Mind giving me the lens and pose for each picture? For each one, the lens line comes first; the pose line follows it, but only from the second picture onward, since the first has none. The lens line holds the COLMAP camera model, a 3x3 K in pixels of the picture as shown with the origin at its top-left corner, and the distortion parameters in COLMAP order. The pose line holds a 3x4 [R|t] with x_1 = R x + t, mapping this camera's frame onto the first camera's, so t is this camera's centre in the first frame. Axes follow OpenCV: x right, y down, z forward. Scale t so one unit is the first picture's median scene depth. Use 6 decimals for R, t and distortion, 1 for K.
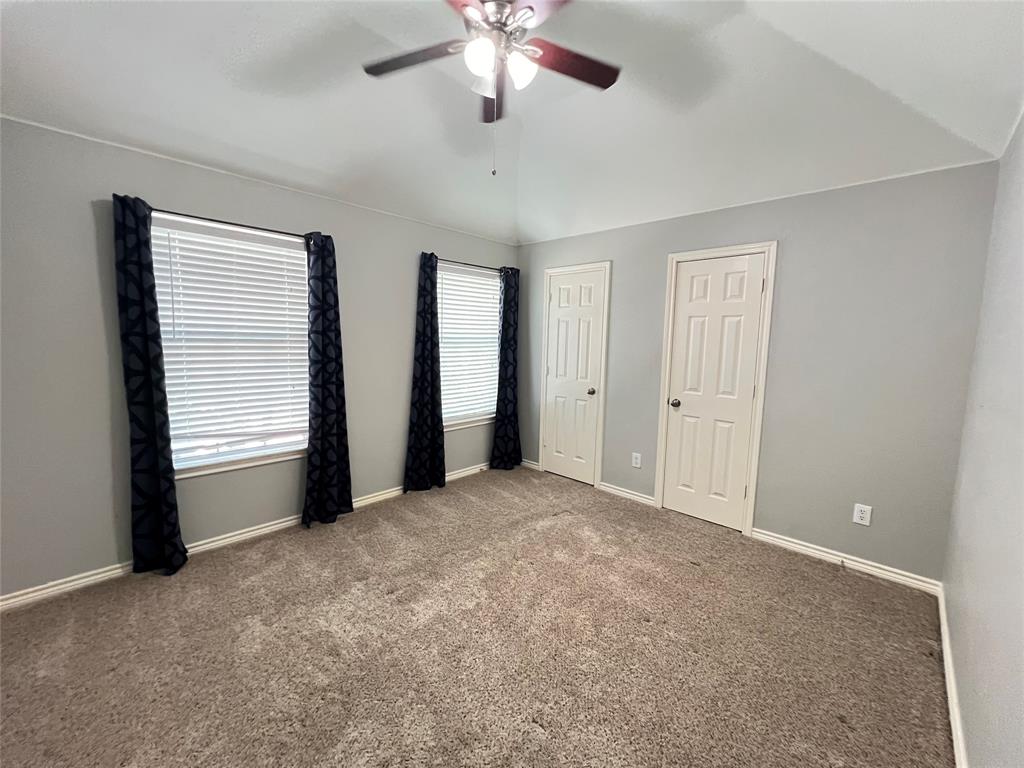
lens RADIAL K [[411.5, 0, 504.3], [0, 411.5, 380.5], [0, 0, 1]] dist [0.001647, 0.000214]
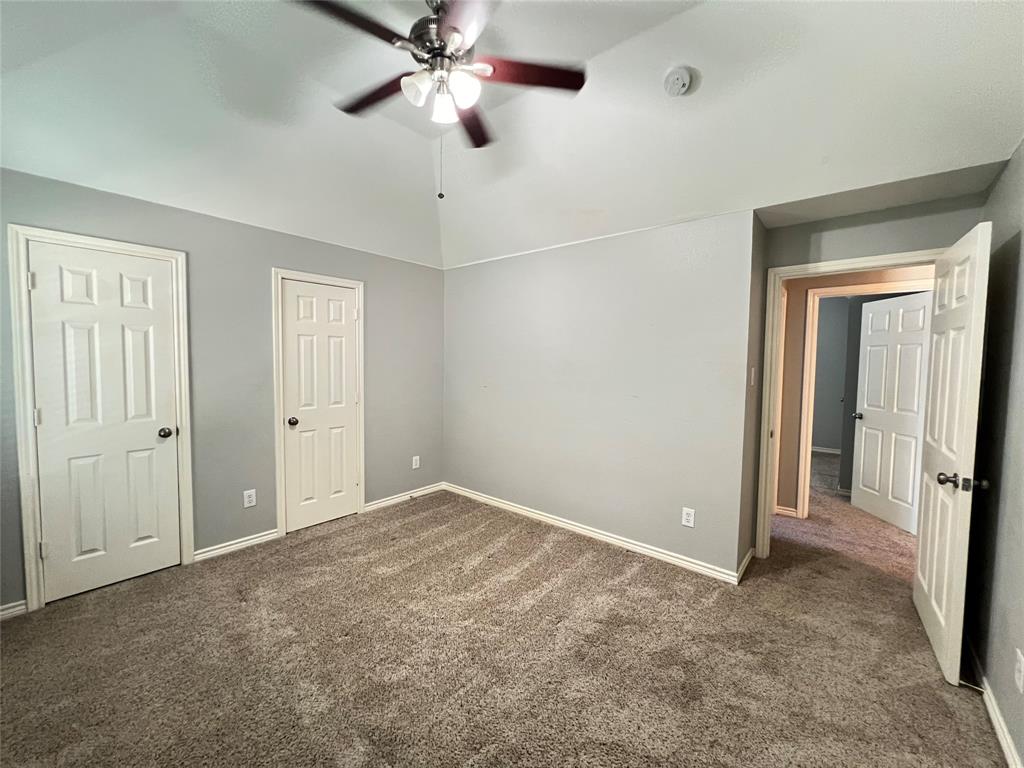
lens RADIAL K [[411.6, 0, 508.0], [0, 411.6, 381.2], [0, 0, 1]] dist [-0.004402, 0.000521]
pose [[-0.063831, -0.078434, 0.994874, -0.598368], [0.086323, 0.992736, 0.083804, -0.080541], [-0.994220, 0.091230, -0.056597, 0.546080]]
